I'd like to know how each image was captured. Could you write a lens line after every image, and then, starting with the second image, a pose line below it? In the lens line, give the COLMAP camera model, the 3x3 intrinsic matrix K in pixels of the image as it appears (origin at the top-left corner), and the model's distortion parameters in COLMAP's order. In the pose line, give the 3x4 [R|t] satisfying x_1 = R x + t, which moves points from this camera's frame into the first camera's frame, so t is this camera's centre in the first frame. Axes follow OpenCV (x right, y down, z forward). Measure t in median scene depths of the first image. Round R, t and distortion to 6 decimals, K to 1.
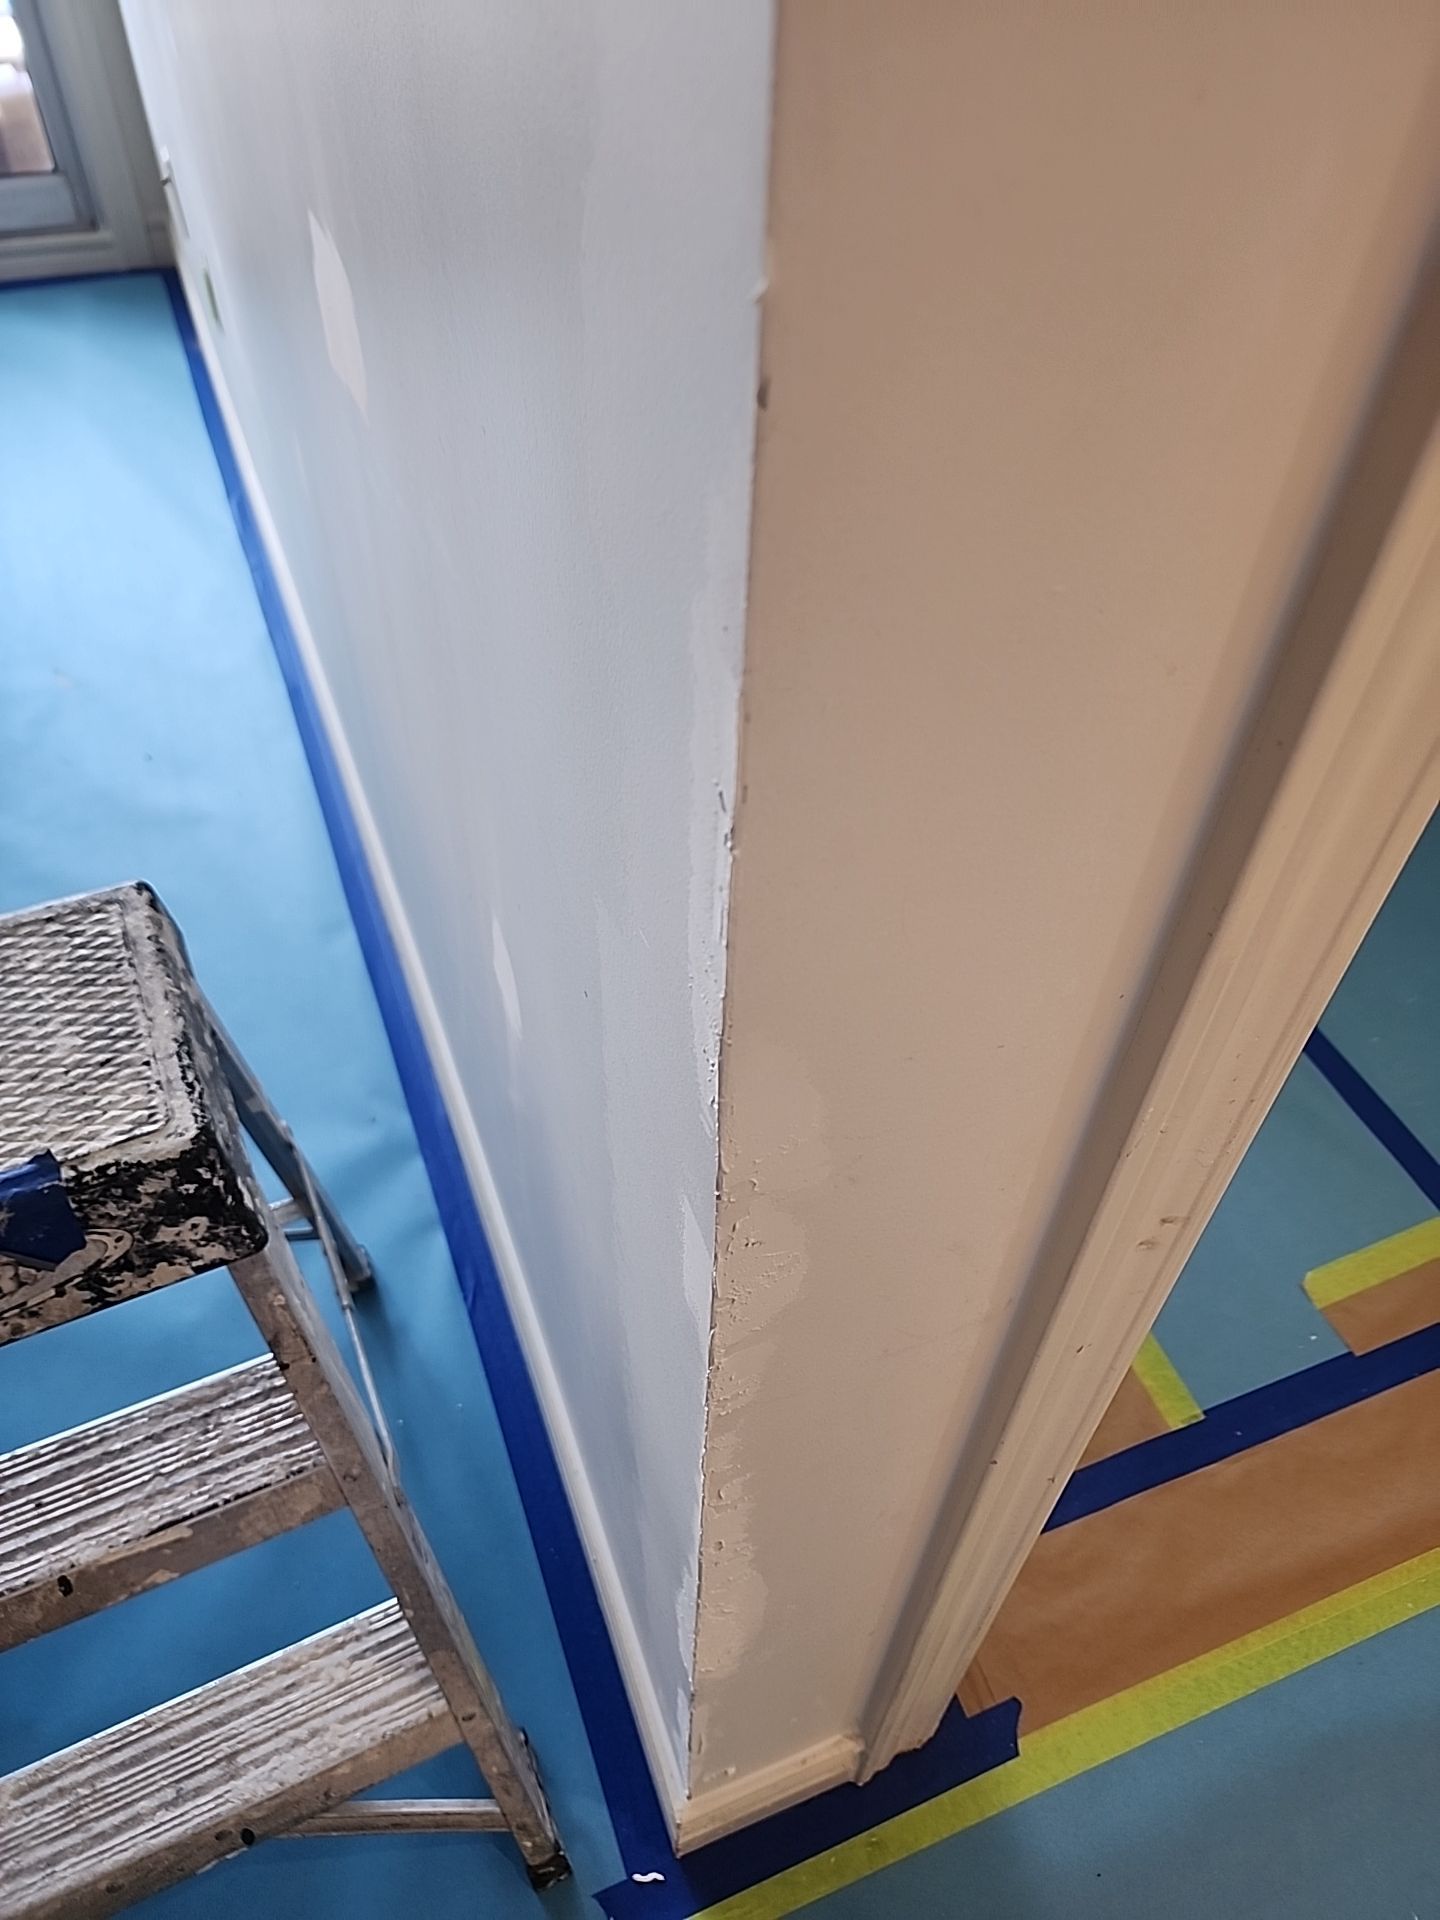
lens RADIAL K [[1299.0, 0, 720.0], [0, 1299.0, 960.0], [0, 0, 1]] dist [0.056819, -0.048730]
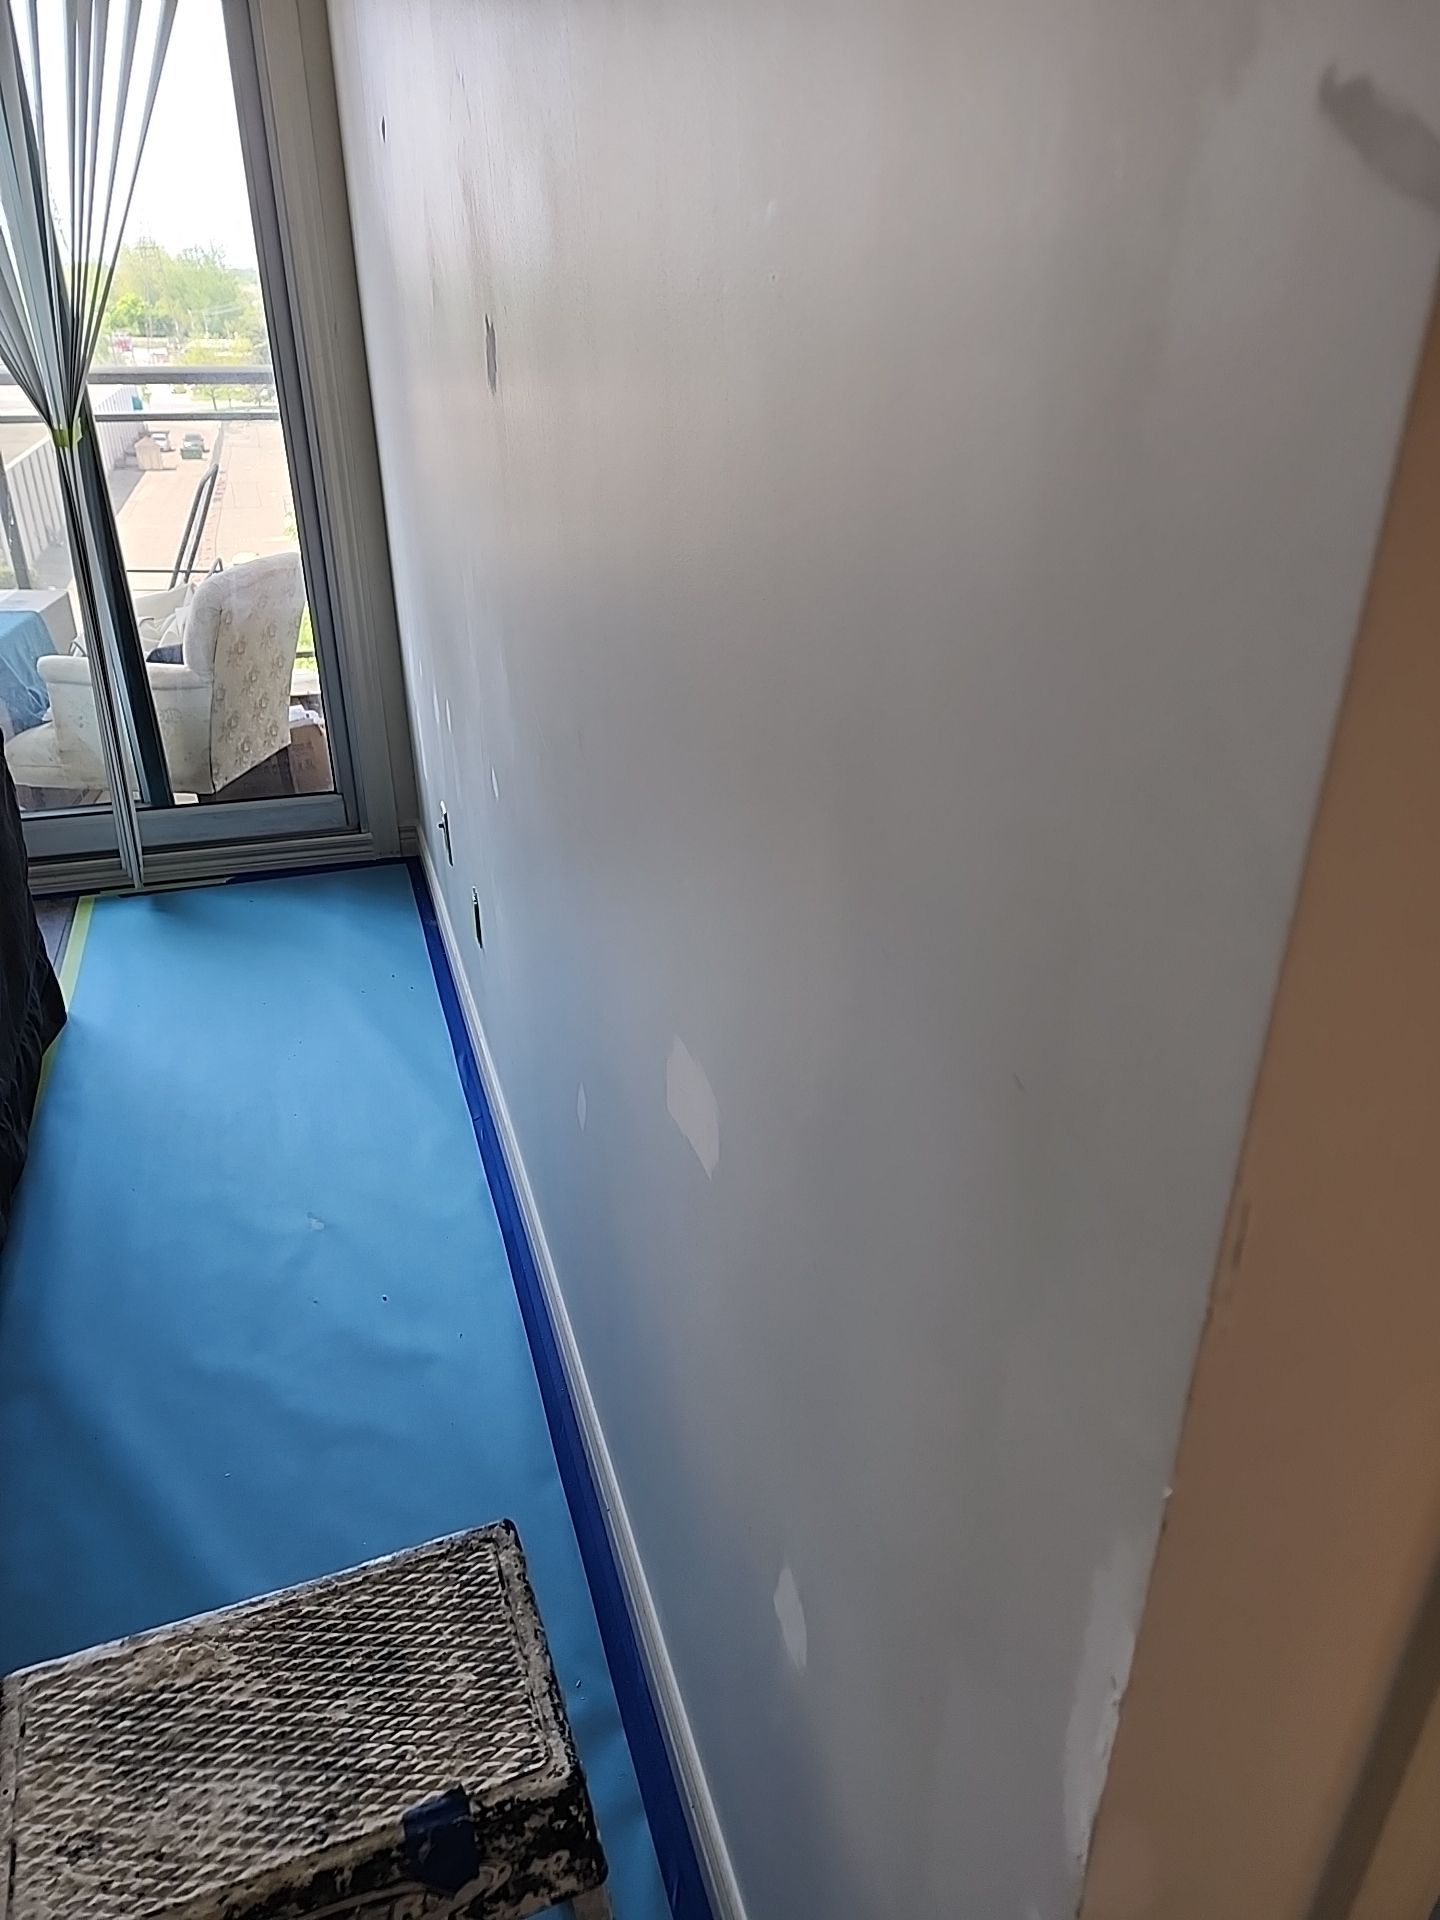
lens RADIAL K [[1299.0, 0, 720.0], [0, 1299.0, 960.0], [0, 0, 1]] dist [0.056819, -0.048730]
pose [[0.996912, 0.002646, -0.078482, -0.157552], [-0.028540, 0.943295, -0.330725, -0.178355], [0.073157, 0.331944, 0.940458, -0.402322]]
